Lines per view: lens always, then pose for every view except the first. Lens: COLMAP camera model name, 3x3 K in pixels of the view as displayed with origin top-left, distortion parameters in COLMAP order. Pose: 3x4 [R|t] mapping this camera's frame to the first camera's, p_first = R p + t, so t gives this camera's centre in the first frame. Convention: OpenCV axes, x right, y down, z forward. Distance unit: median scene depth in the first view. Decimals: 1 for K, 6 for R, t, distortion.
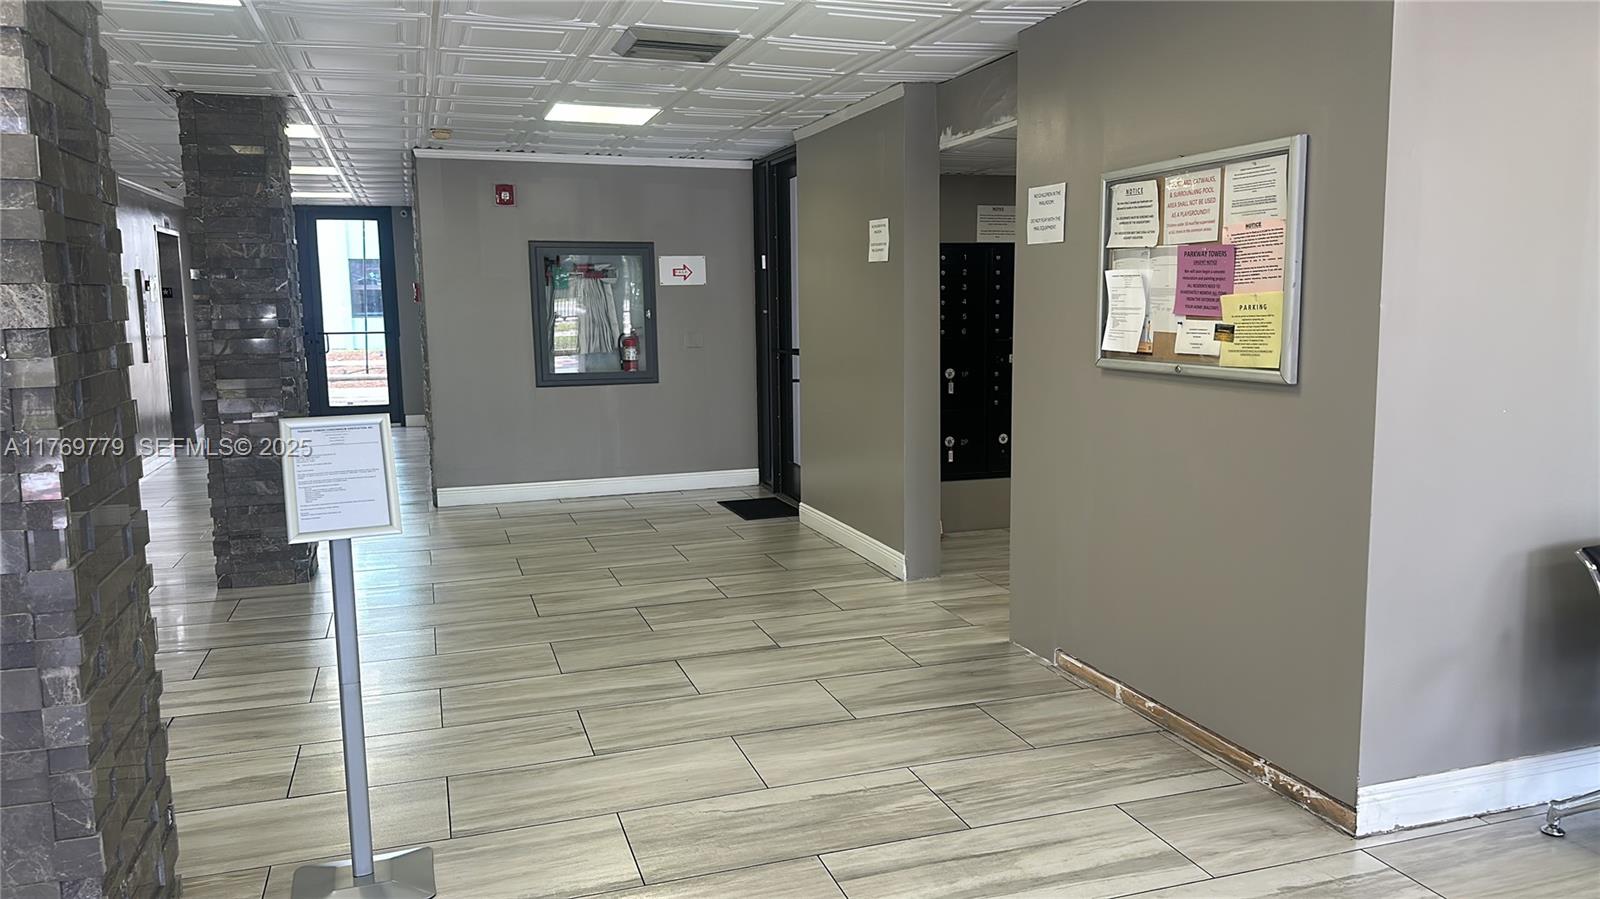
lens RADIAL K [[1188.3, 0, 800.0], [0, 1188.3, 449.5], [0, 0, 1]] dist [0.074268, -0.002673]
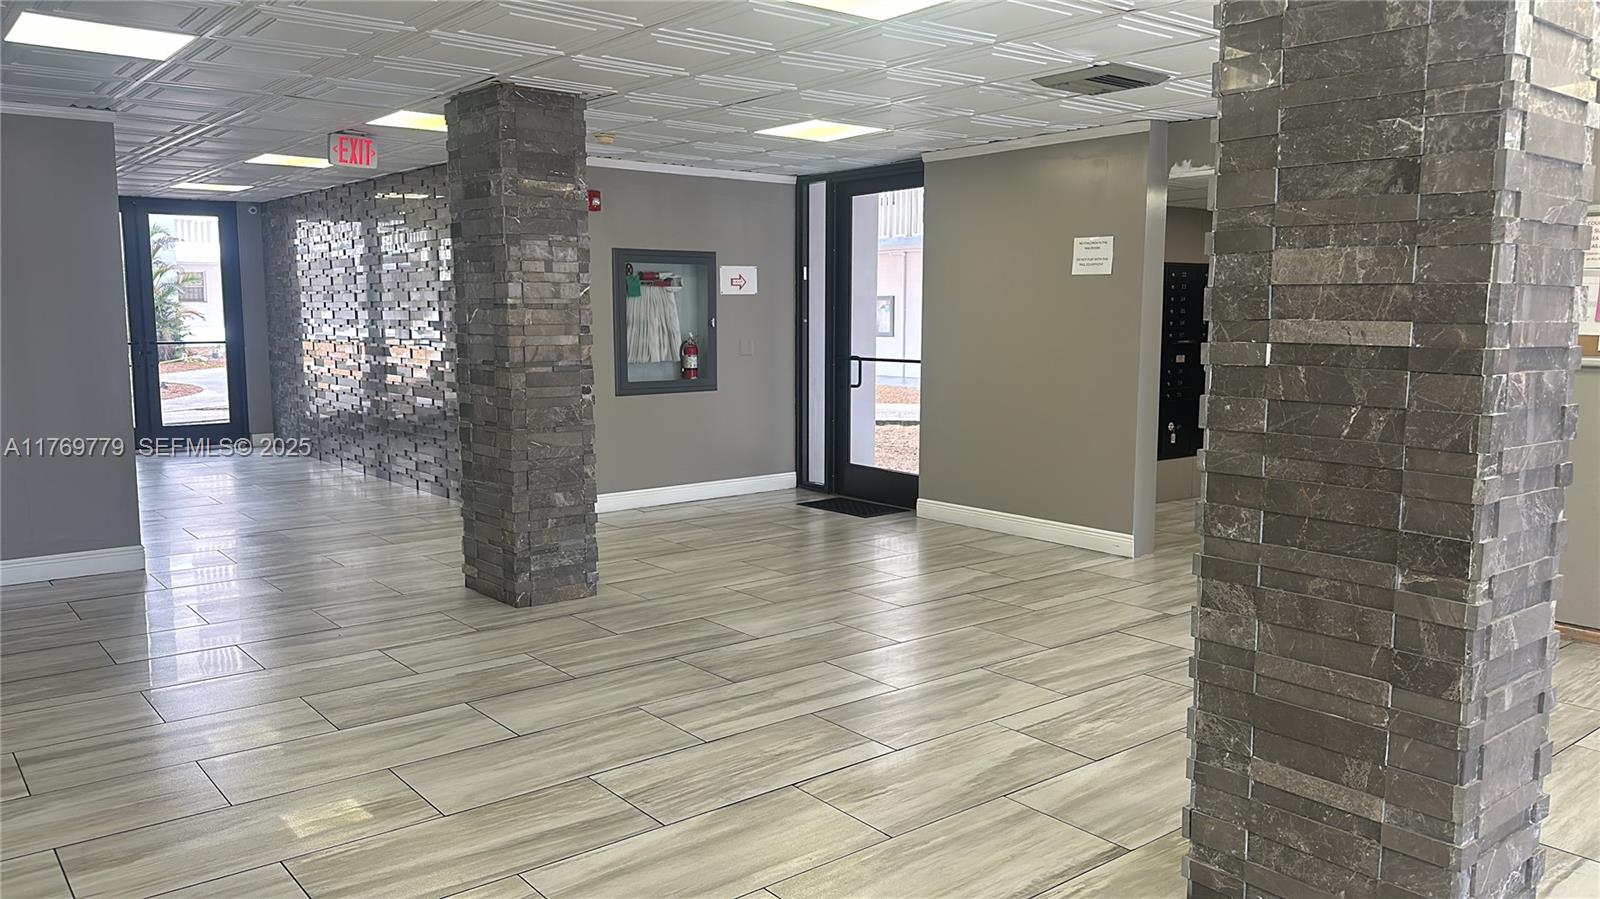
lens RADIAL K [[1168.7, 0, 797.3], [0, 1168.7, 467.9], [0, 0, 1]] dist [0.054354, -0.000574]
pose [[0.941304, -0.034796, 0.335763, -0.394782], [0.032880, 0.999394, 0.011390, 0.001312], [-0.335956, 0.000318, 0.941878, 0.034537]]
